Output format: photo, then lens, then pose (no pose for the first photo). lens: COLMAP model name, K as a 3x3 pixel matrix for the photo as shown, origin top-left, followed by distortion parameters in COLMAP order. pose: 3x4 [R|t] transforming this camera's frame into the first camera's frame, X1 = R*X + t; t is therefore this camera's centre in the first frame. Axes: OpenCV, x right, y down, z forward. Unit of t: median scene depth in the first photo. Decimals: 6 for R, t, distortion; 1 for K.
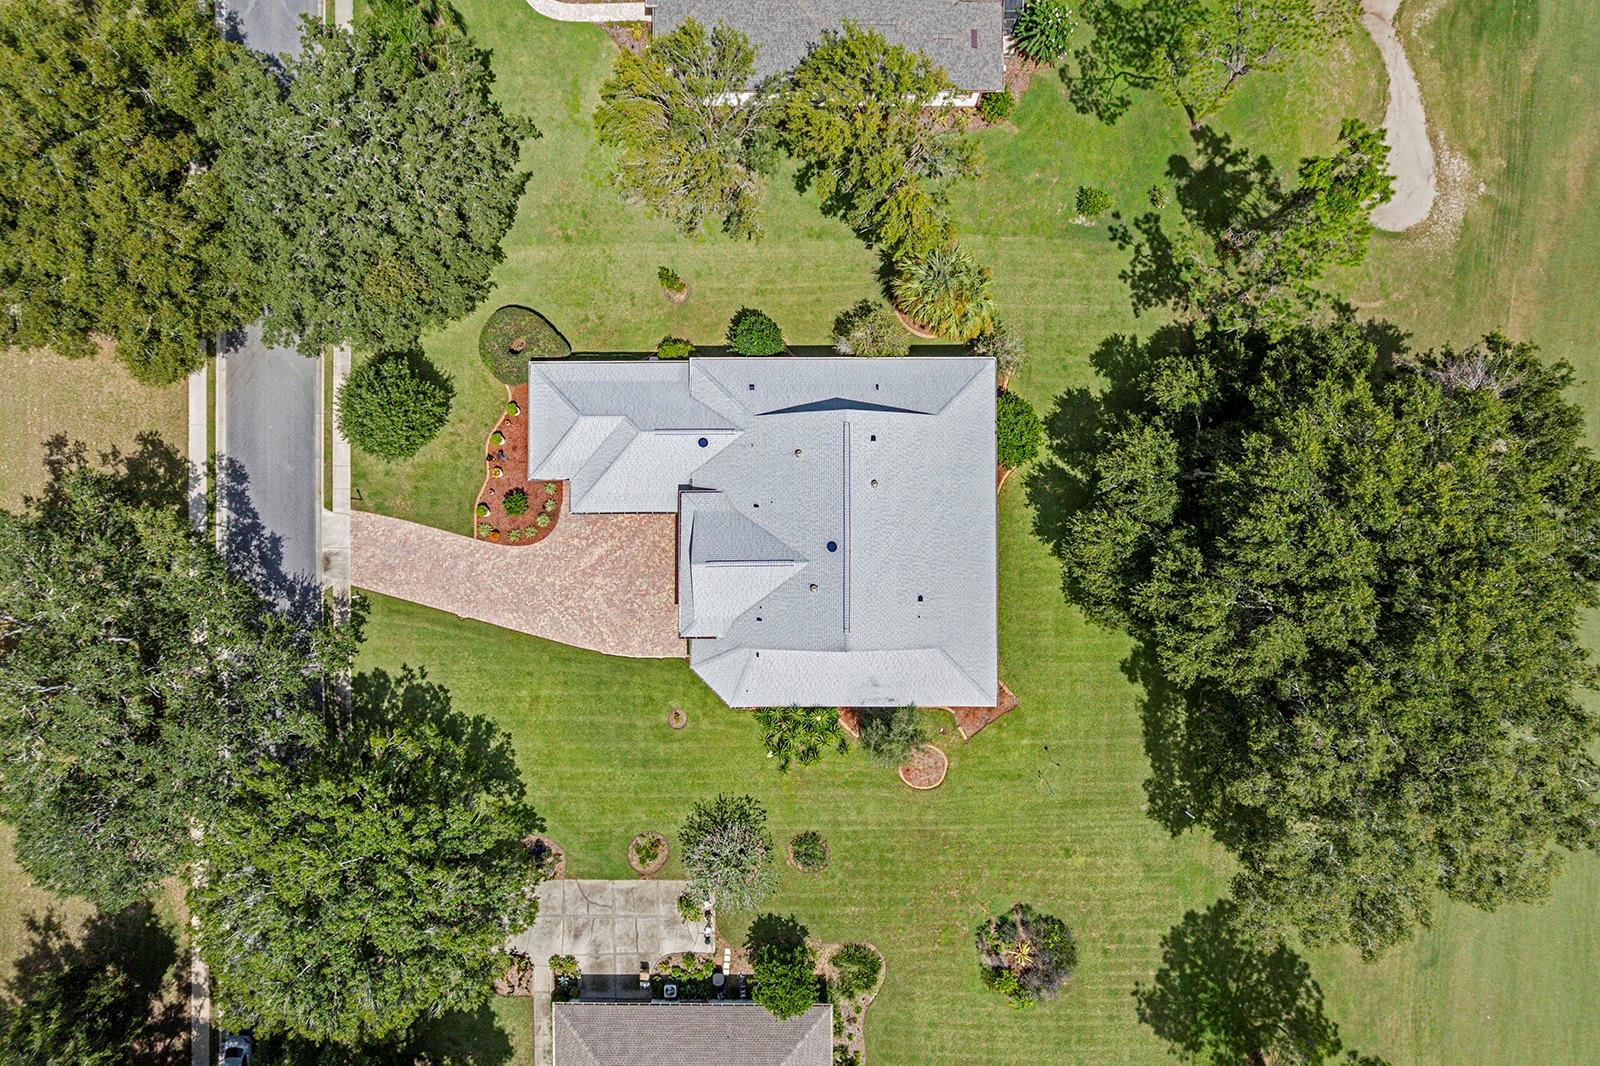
lens RADIAL K [[1037.8, 0, 800.0], [0, 1037.8, 533.0], [0, 0, 1]] dist [-0.066301, 0.072166]
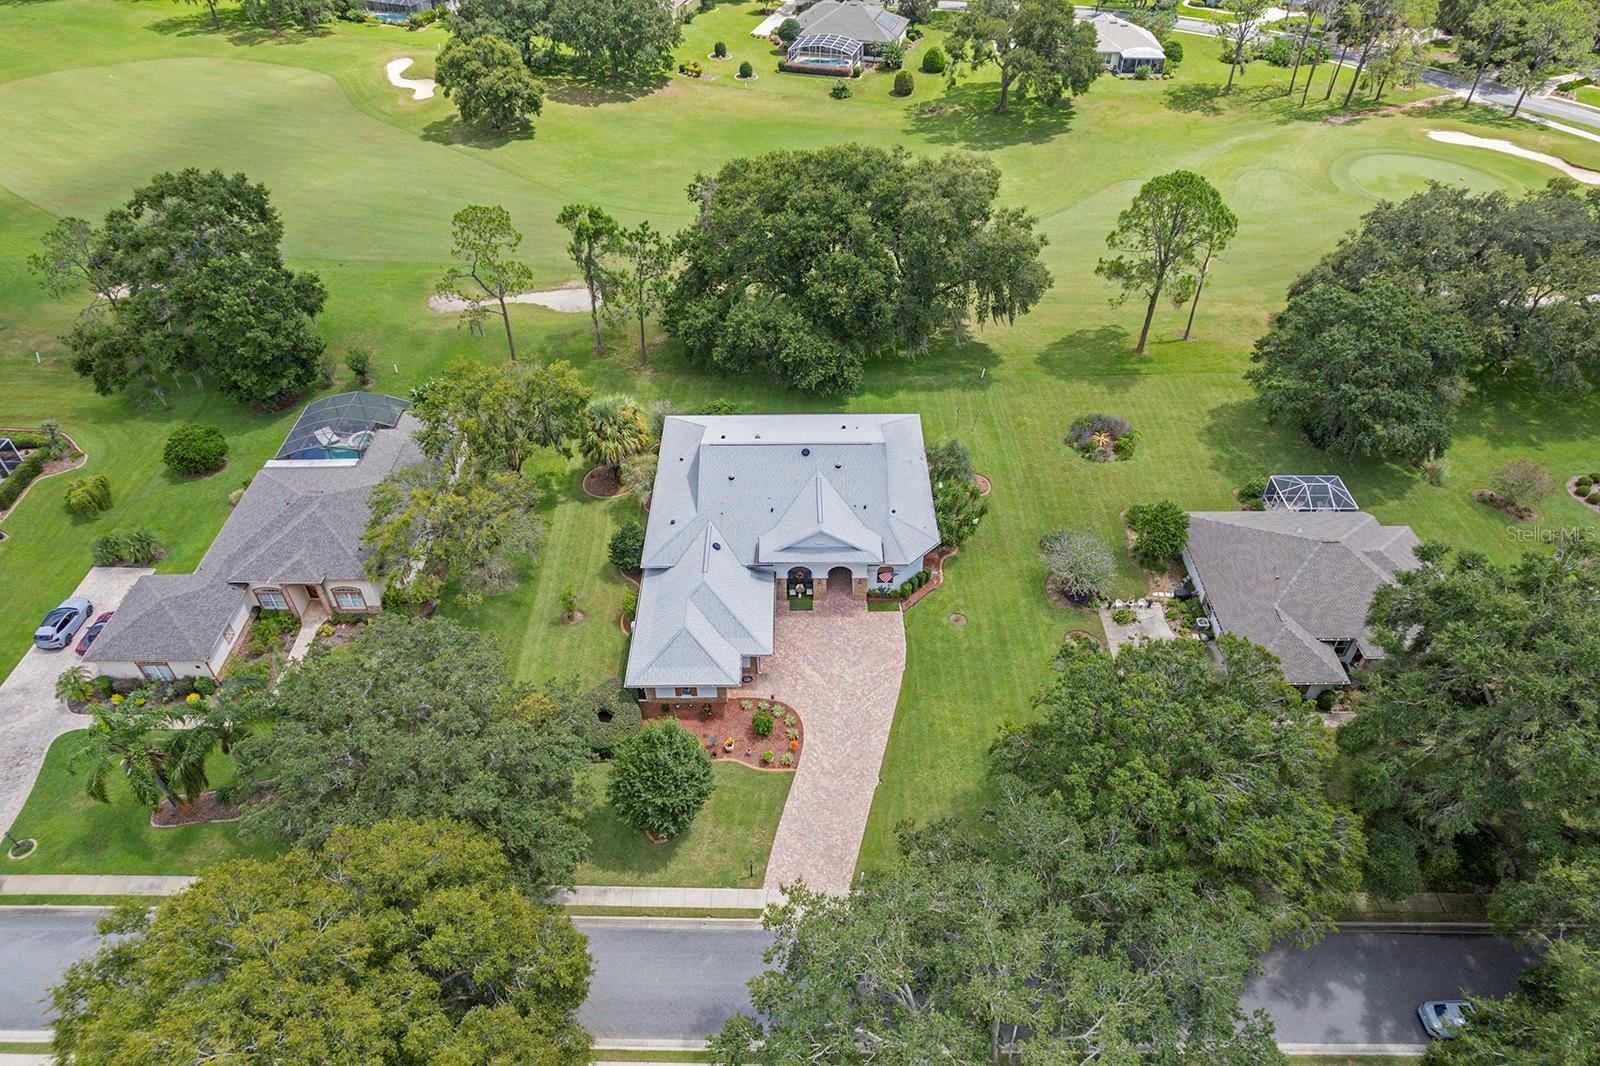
lens RADIAL K [[1037.8, 0, 800.0], [0, 1037.8, 533.0], [0, 0, 1]] dist [-0.066301, 0.072166]
pose [[0.000355, -0.662280, 0.749256, -0.893408], [0.999598, 0.021467, 0.018501, -0.013810], [-0.028337, 0.748949, 0.662022, 0.196506]]
